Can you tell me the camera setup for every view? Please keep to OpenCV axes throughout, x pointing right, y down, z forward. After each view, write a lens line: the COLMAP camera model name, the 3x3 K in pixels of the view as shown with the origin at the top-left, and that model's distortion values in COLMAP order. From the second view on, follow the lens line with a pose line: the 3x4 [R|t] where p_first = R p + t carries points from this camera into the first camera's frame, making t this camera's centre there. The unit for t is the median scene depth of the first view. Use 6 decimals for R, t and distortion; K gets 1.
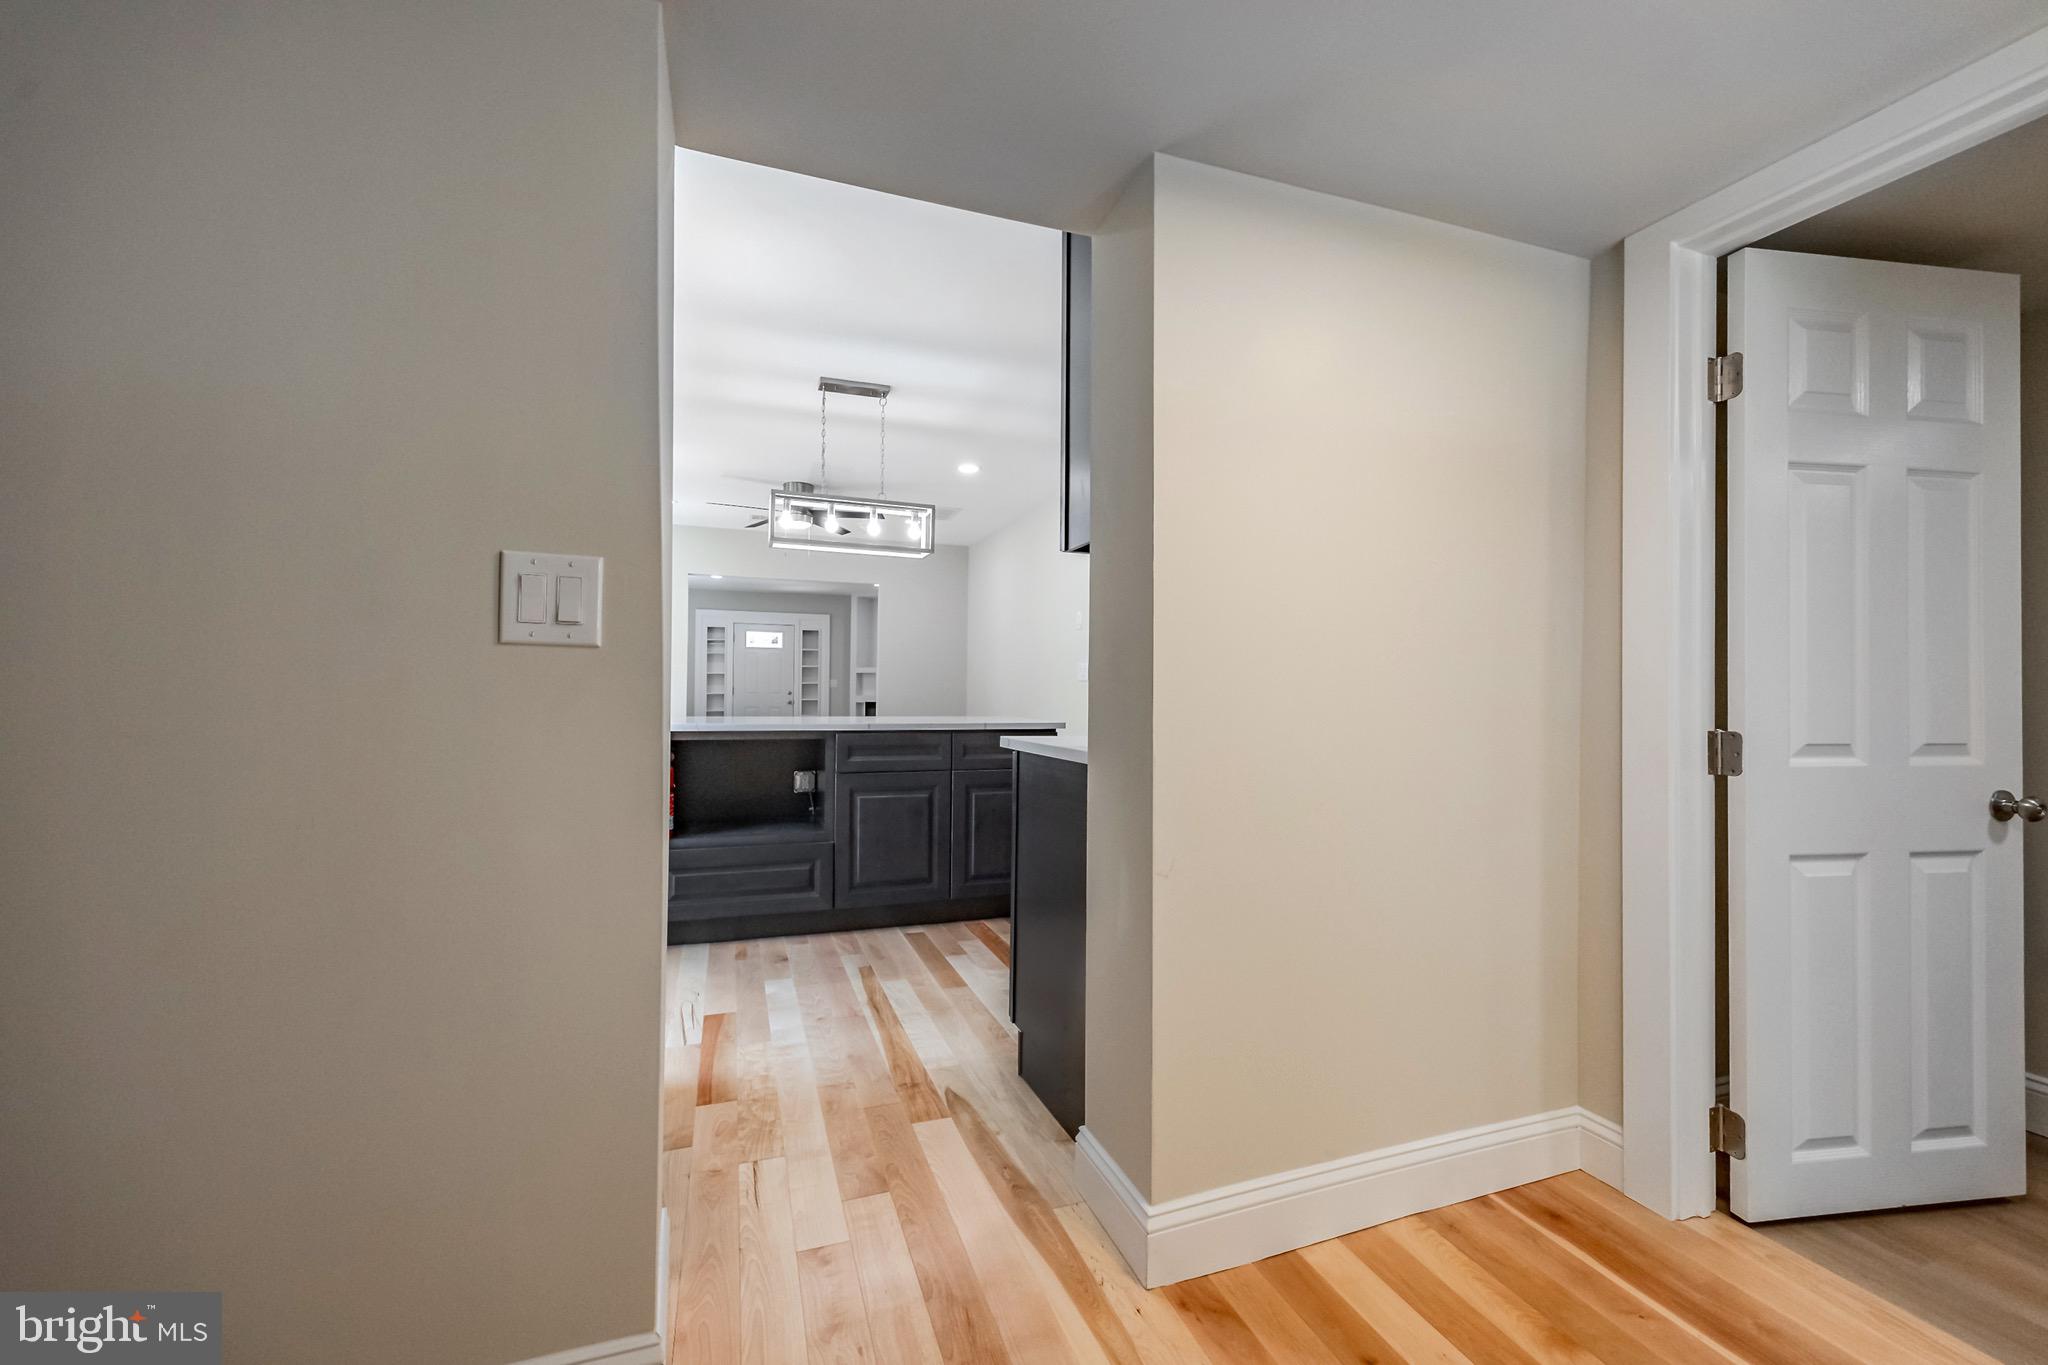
lens RADIAL K [[797.9, 0, 1028.3], [0, 797.9, 691.2], [0, 0, 1]] dist [0.008172, -0.000893]
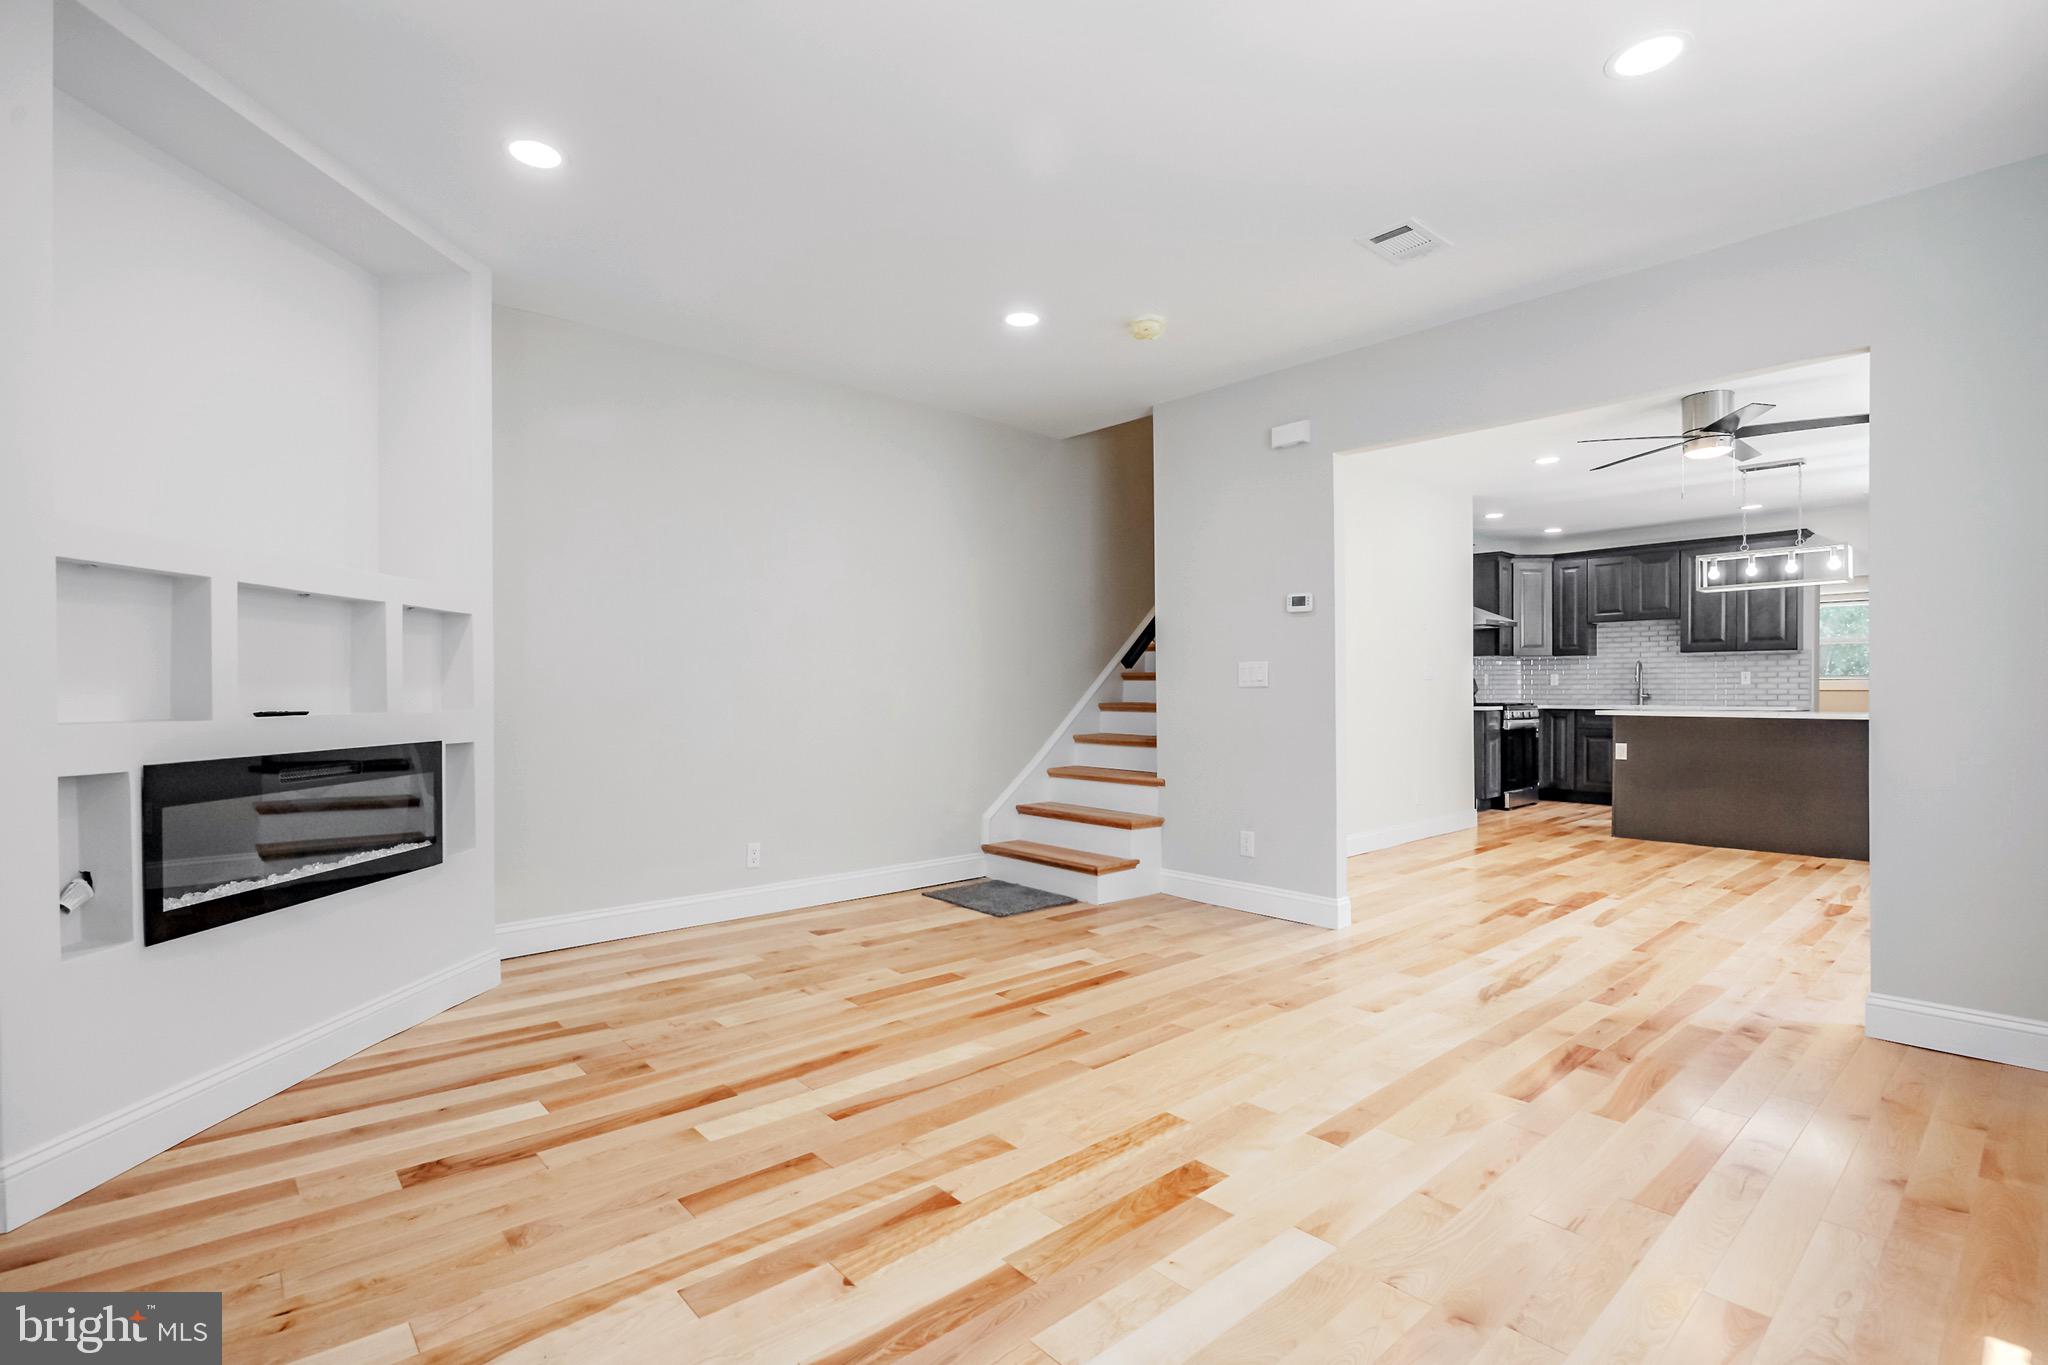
lens RADIAL K [[942.8, 0, 954.4], [0, 942.8, 708.5], [0, 0, 1]] dist [-0.012947, 0.002982]
pose [[-0.332817, -0.026679, 0.942614, -0.426117], [-0.008410, 0.999644, 0.025324, -0.002250], [-0.942954, 0.000501, -0.332923, 0.942009]]
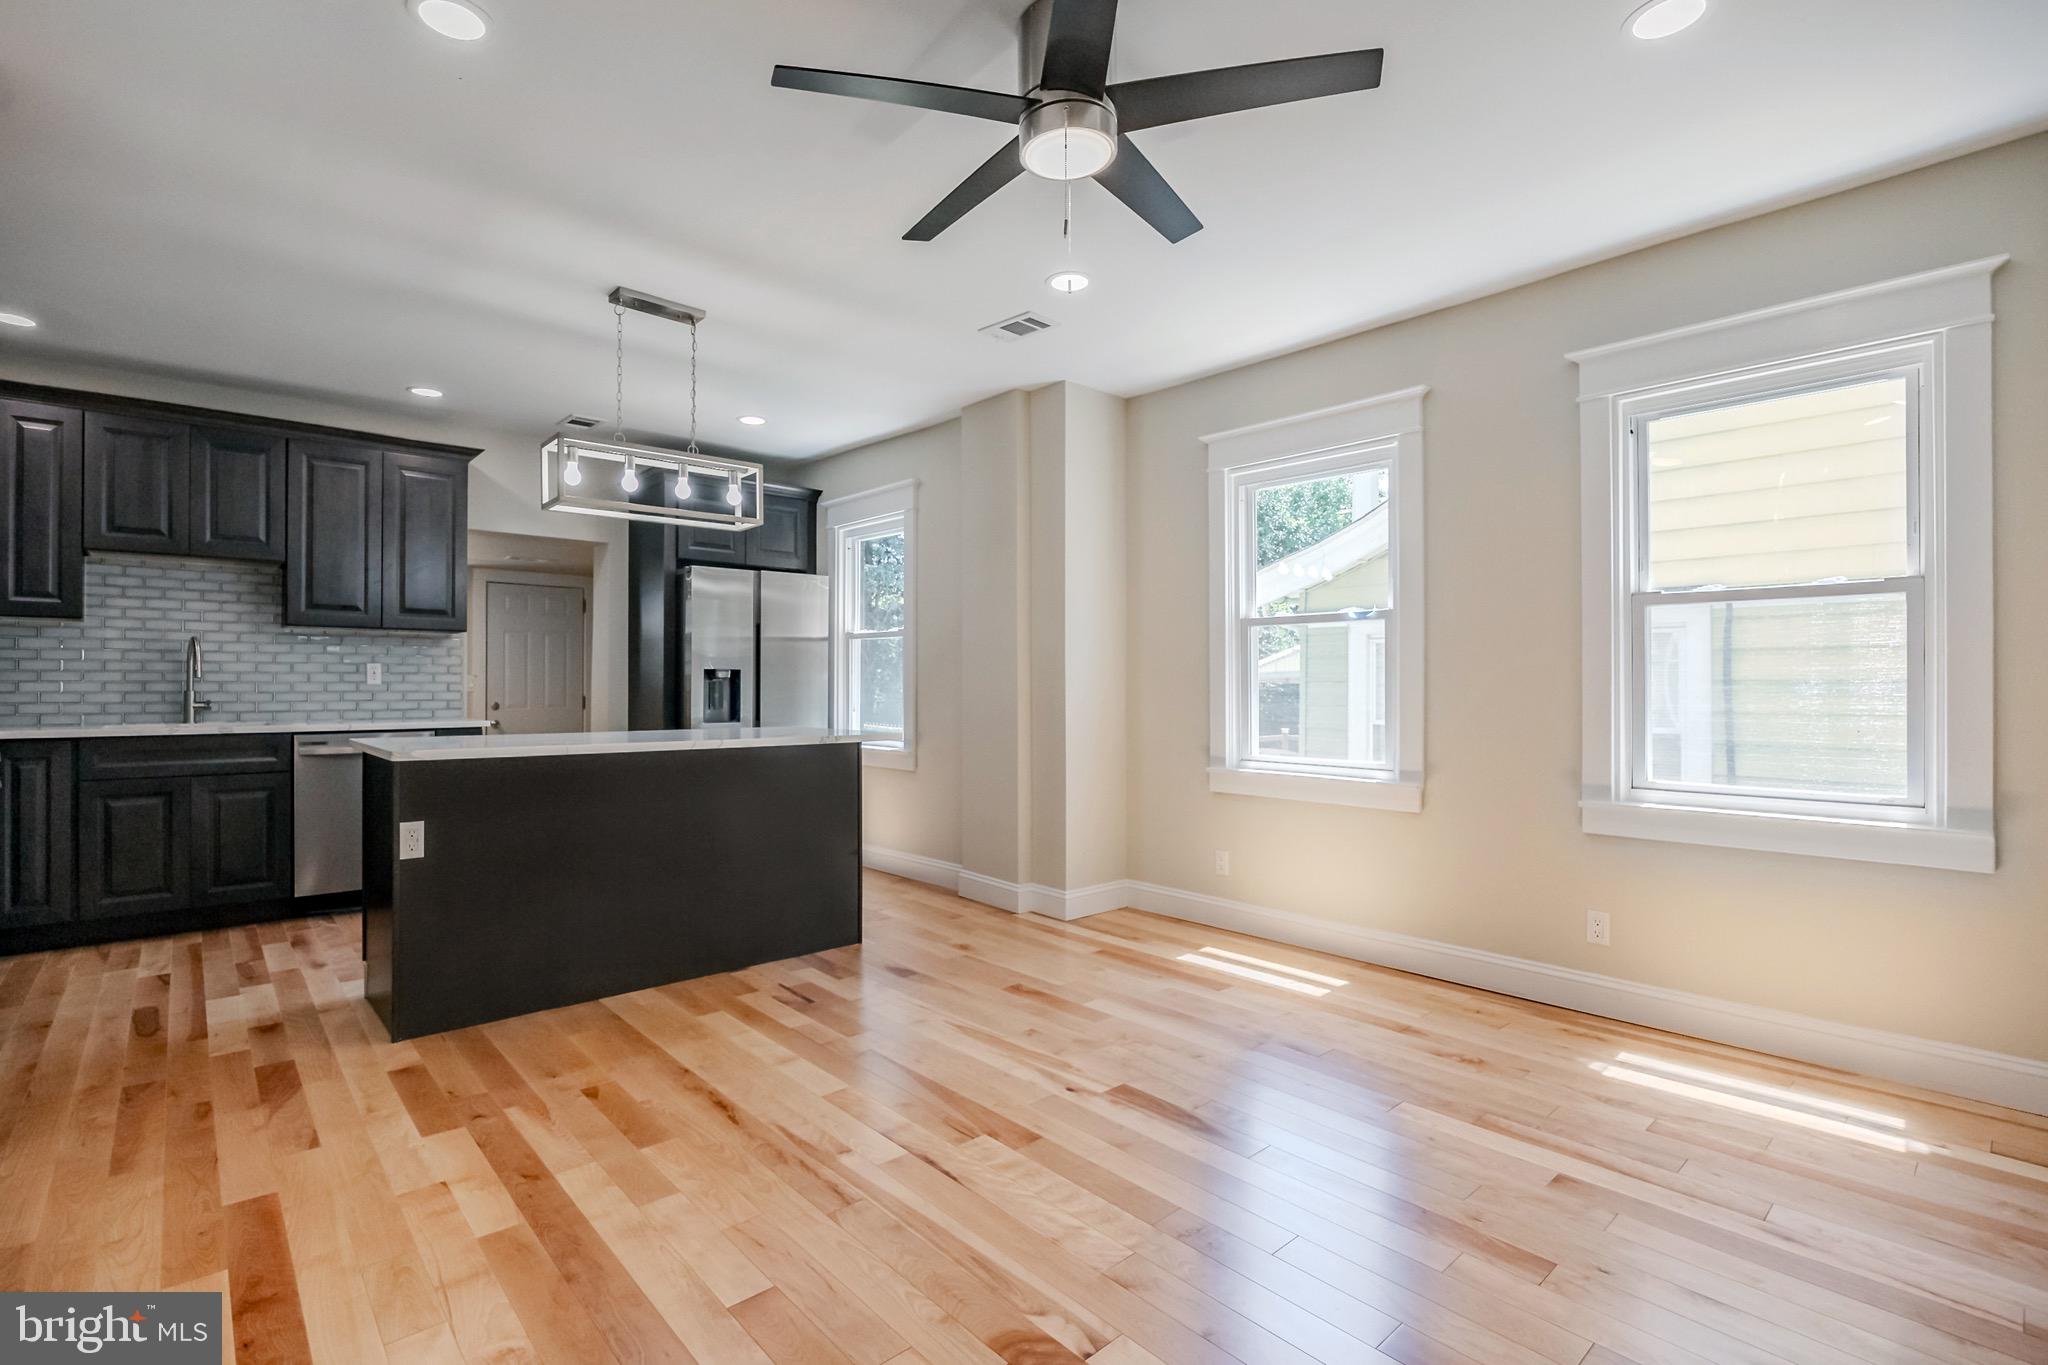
lens RADIAL K [[942.8, 0, 983.0], [0, 942.8, 678.6], [0, 0, 1]] dist [-0.012947, 0.002982]
pose [[-0.928546, -0.016288, -0.370859, -0.077405], [-0.009575, 0.999755, -0.019936, -0.004317], [0.371093, -0.014961, -0.928475, 0.662978]]
